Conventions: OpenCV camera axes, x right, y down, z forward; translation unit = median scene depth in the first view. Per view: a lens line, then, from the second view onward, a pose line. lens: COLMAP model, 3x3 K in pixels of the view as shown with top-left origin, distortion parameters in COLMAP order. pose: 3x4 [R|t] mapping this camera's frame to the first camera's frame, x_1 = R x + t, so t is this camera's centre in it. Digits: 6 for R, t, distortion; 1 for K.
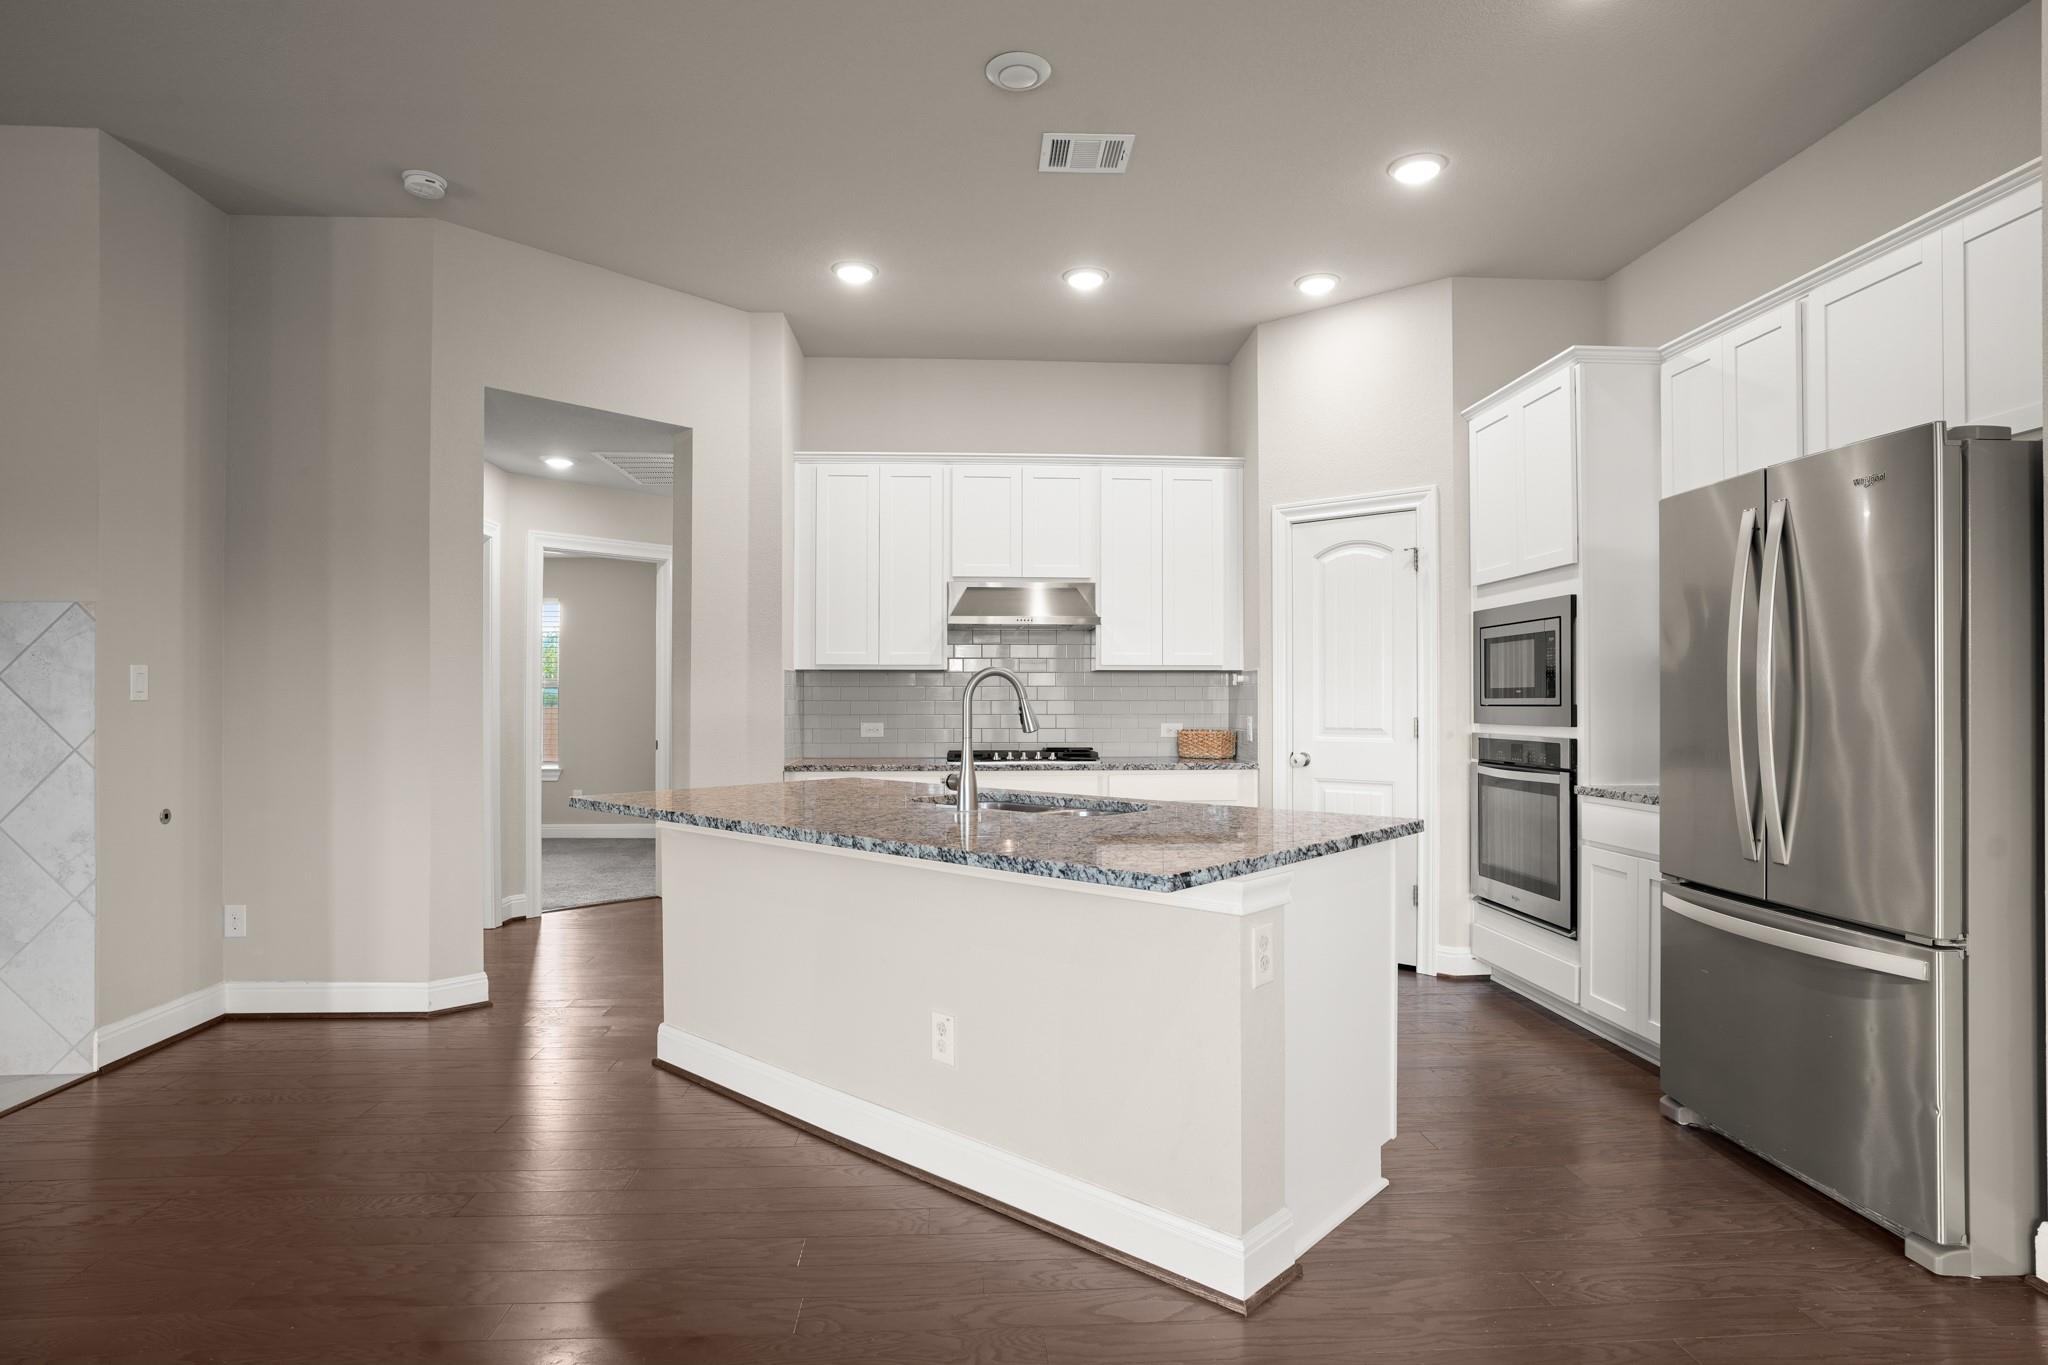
lens RADIAL K [[1101.4, 0, 1030.8], [0, 1101.4, 692.9], [0, 0, 1]] dist [-0.053648, 0.035187]
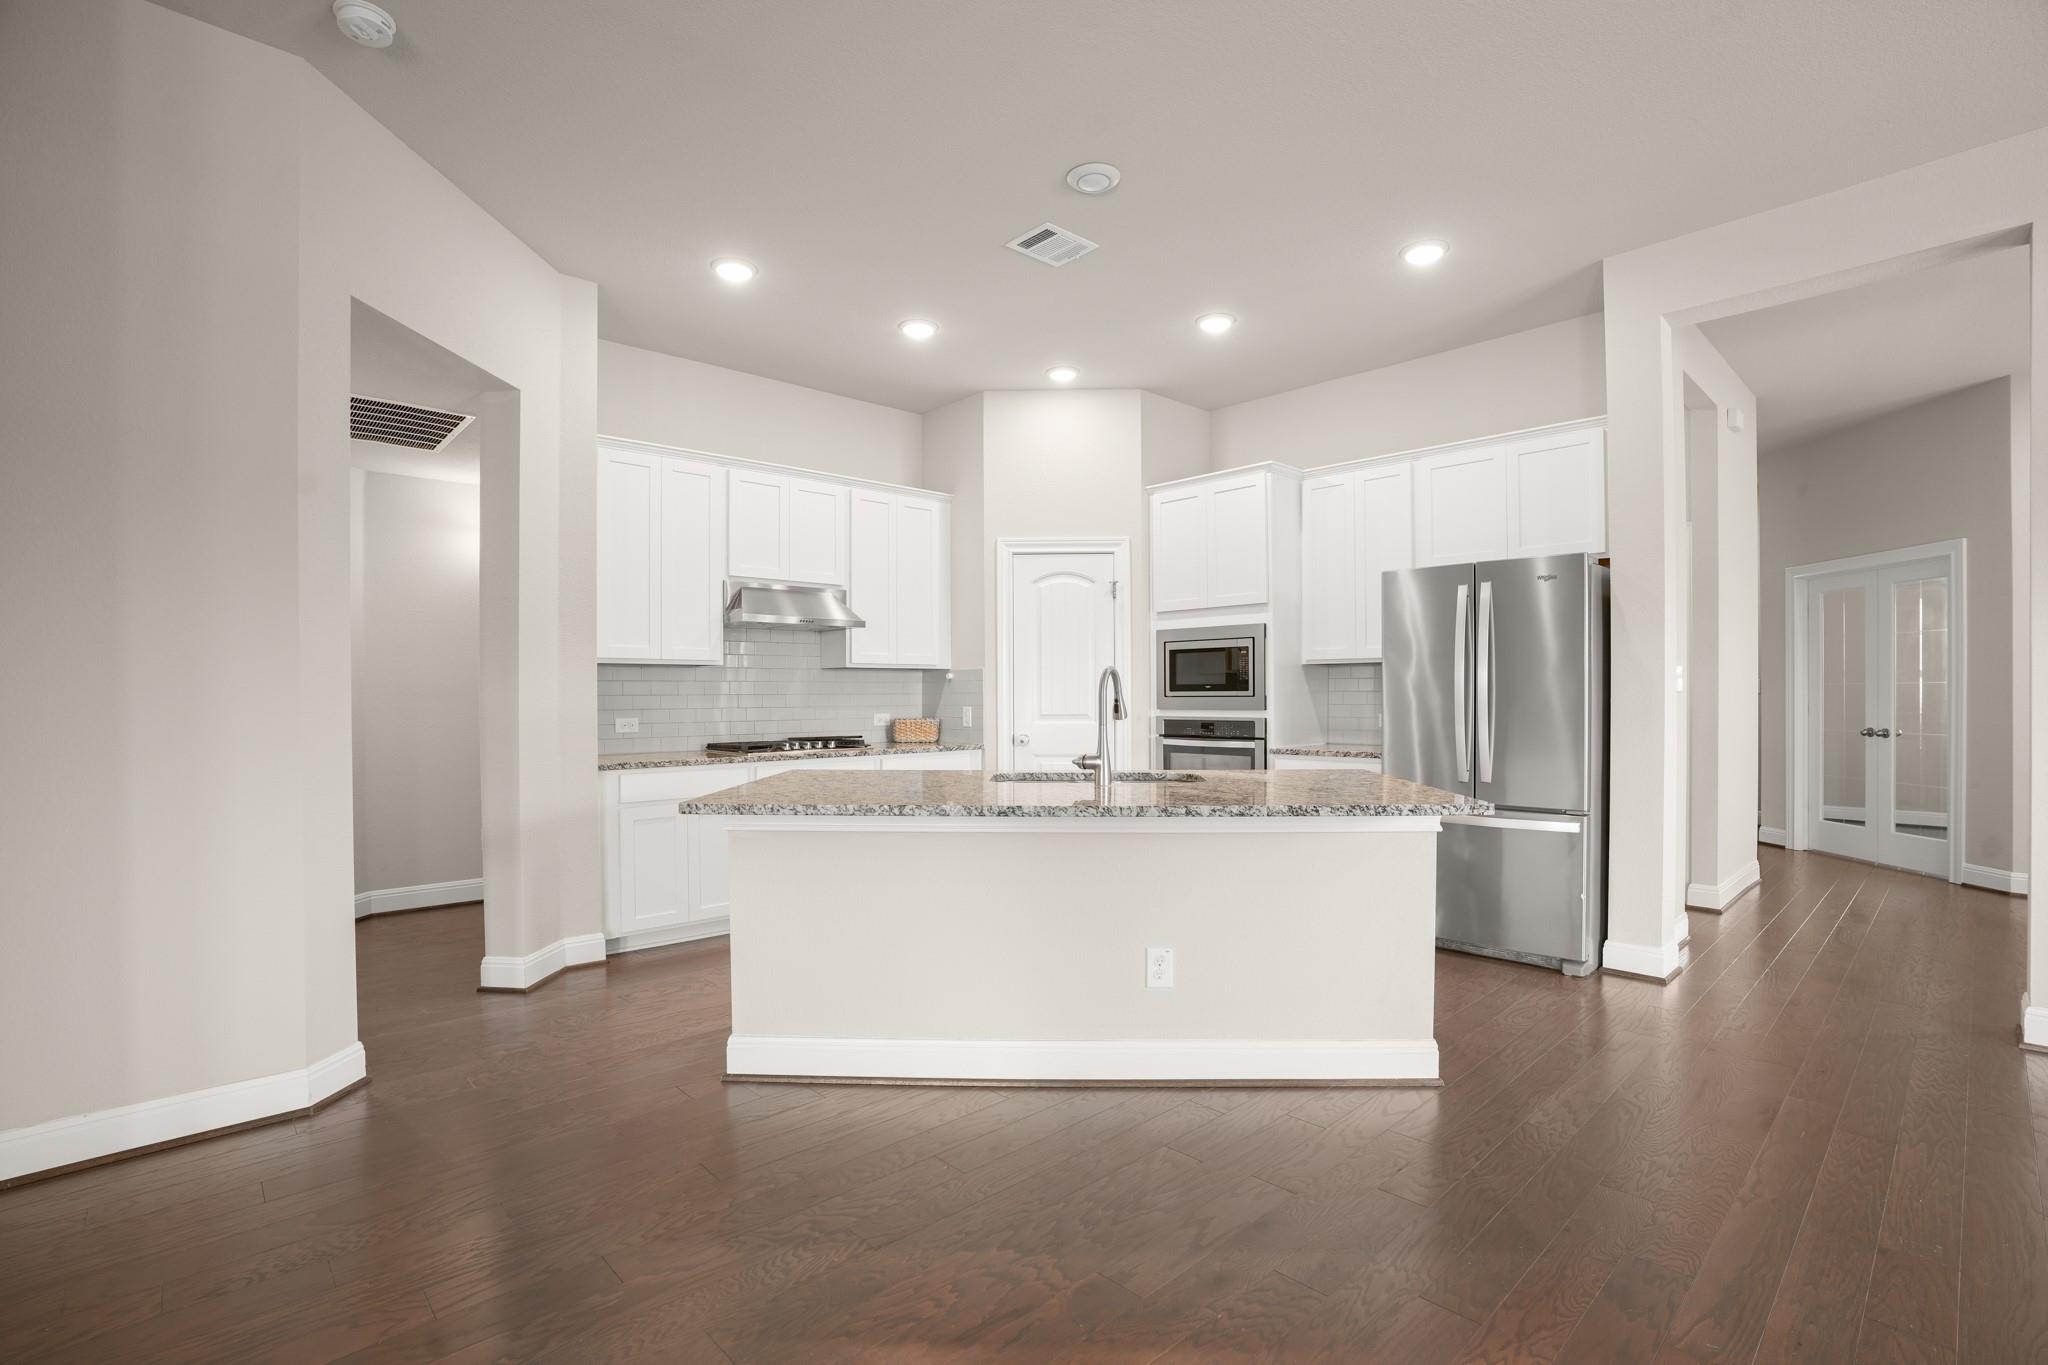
lens RADIAL K [[952.5, 0, 1028.3], [0, 952.5, 693.9], [0, 0, 1]] dist [-0.046364, 0.000561]
pose [[0.766251, -0.003677, 0.642531, -0.523193], [-0.000926, 0.999976, 0.006827, -0.000462], [-0.642541, -0.005826, 0.766229, 0.164853]]
